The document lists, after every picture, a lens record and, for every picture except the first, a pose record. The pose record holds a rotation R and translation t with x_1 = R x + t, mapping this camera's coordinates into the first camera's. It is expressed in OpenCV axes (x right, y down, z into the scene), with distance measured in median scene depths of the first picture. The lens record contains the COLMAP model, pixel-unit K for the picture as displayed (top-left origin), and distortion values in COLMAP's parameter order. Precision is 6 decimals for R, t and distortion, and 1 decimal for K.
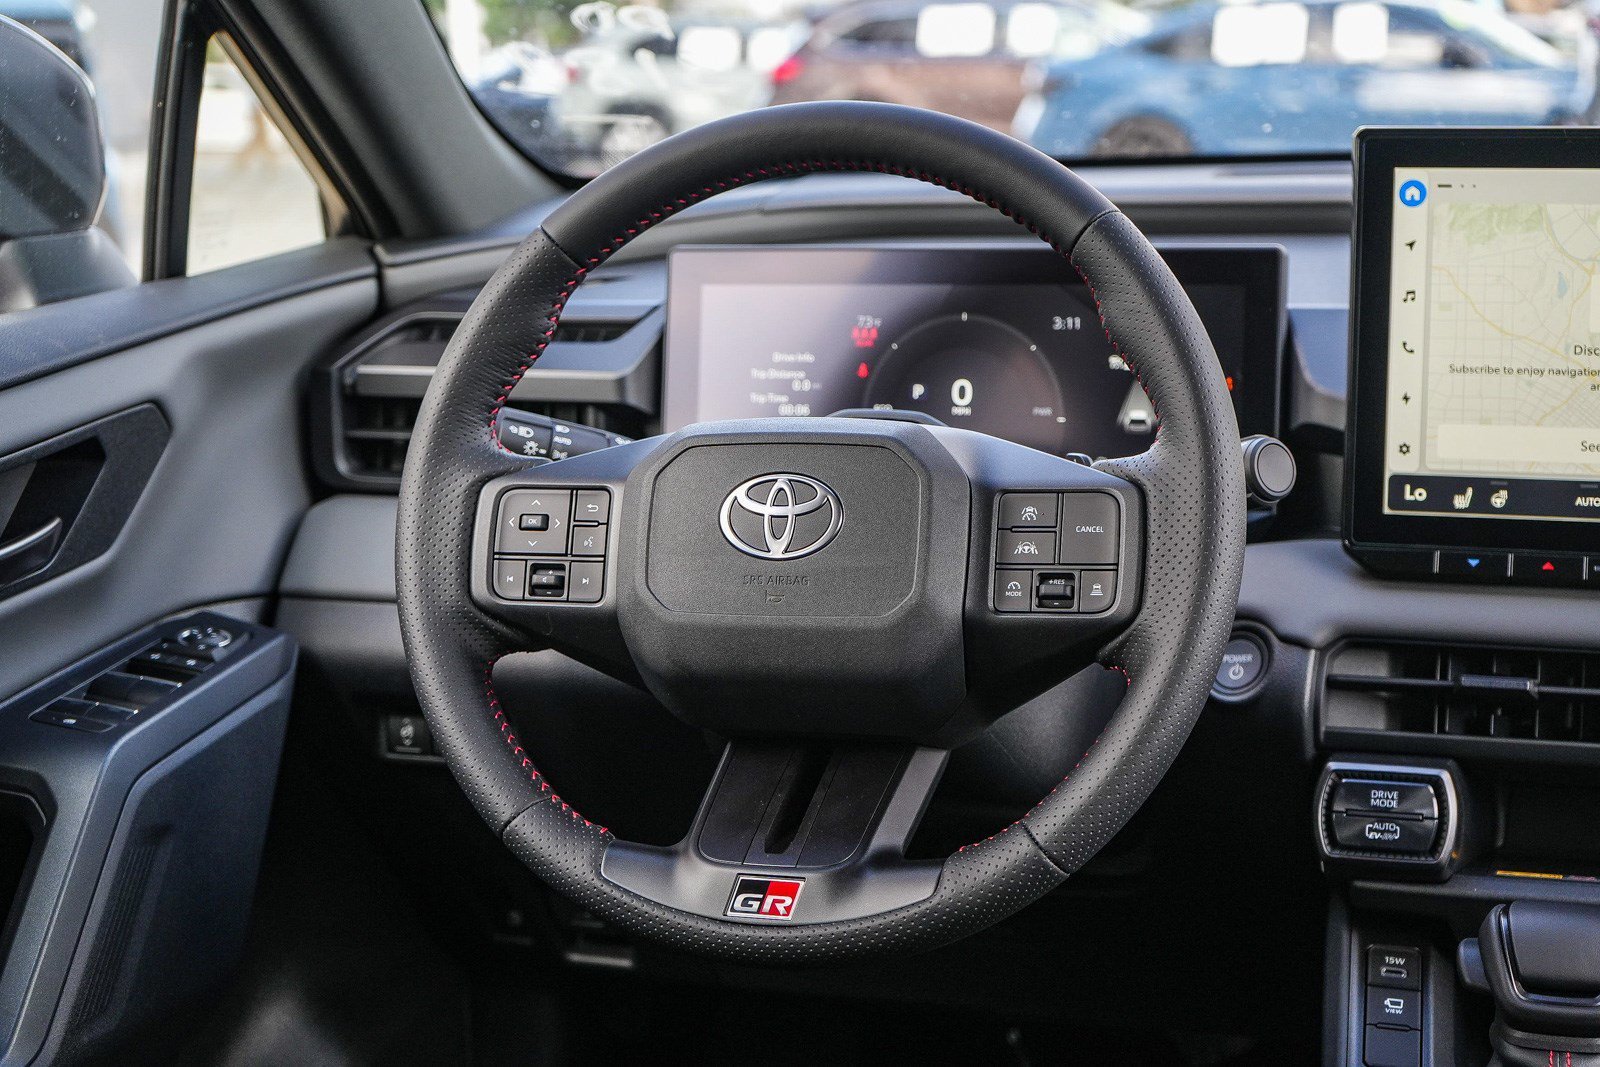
lens RADIAL K [[2508.3, 0, 800.0], [0, 2508.3, 533.5], [0, 0, 1]] dist [-0.069682, 0.082472]
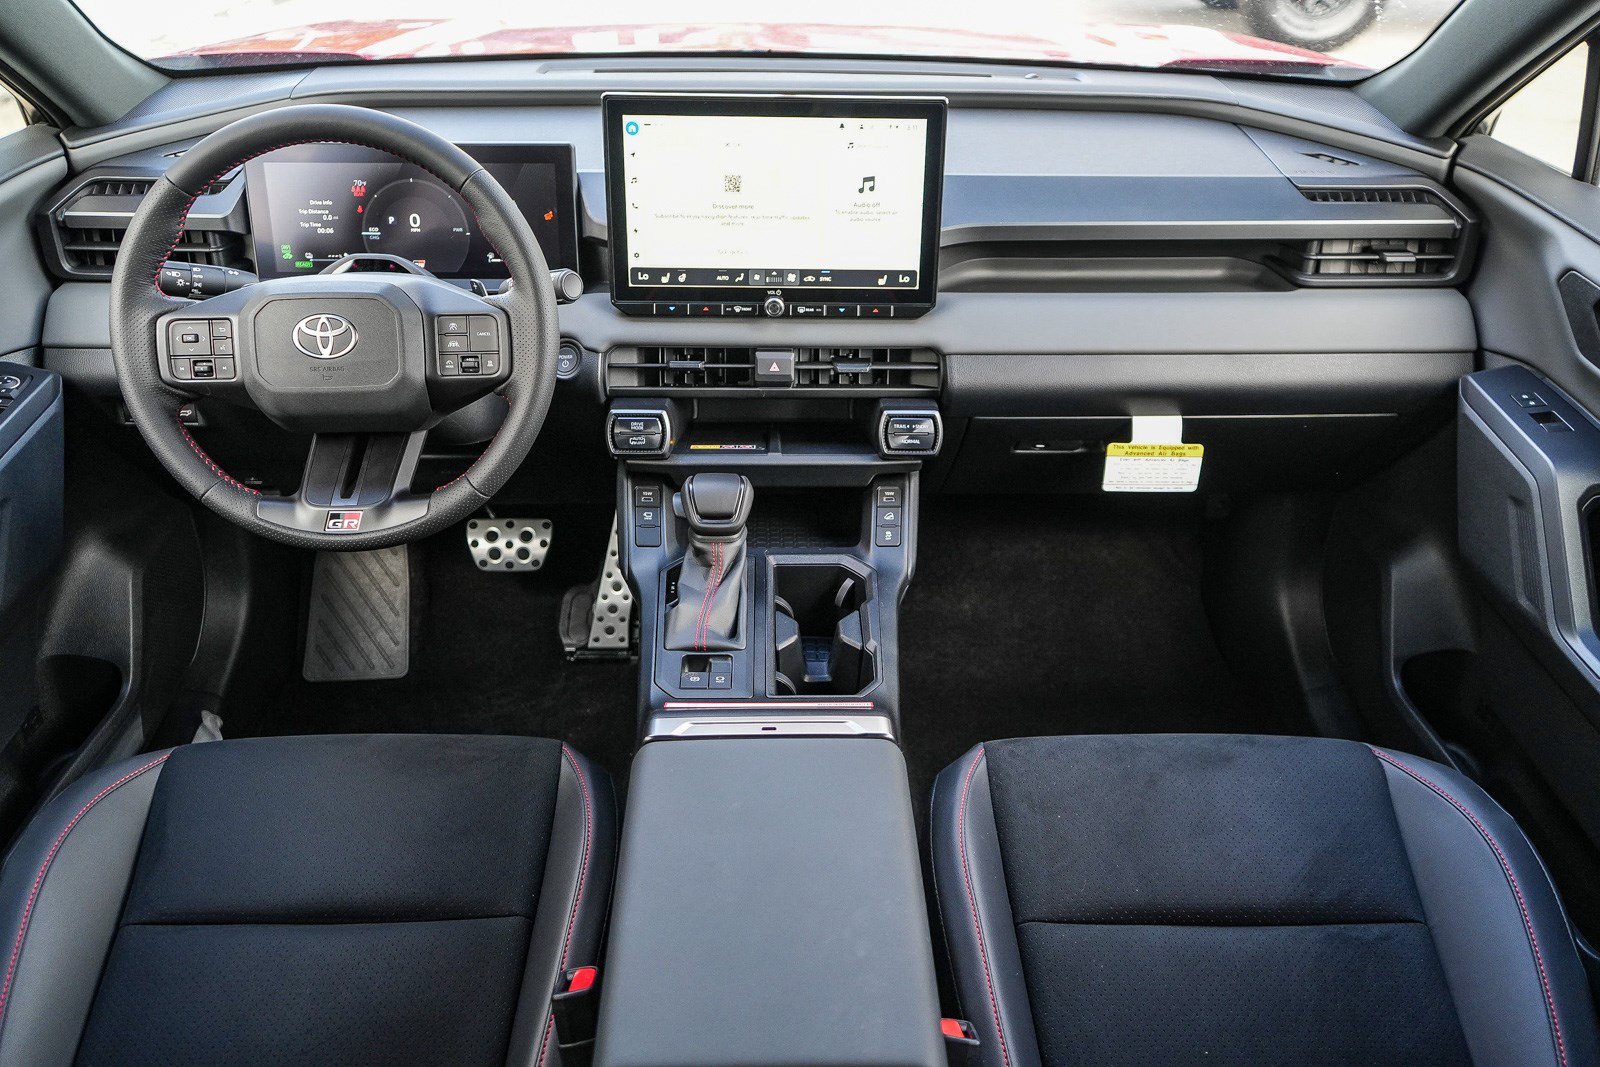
lens RADIAL K [[1271.8, 0, 800.0], [0, 1271.8, 533.5], [0, 0, 1]] dist [0.002927, 0.003004]
pose [[0.945720, -0.126616, 0.299303, 0.023983], [0.026280, 0.947760, 0.317899, -0.153602], [-0.323919, -0.292778, 0.899643, -0.072659]]
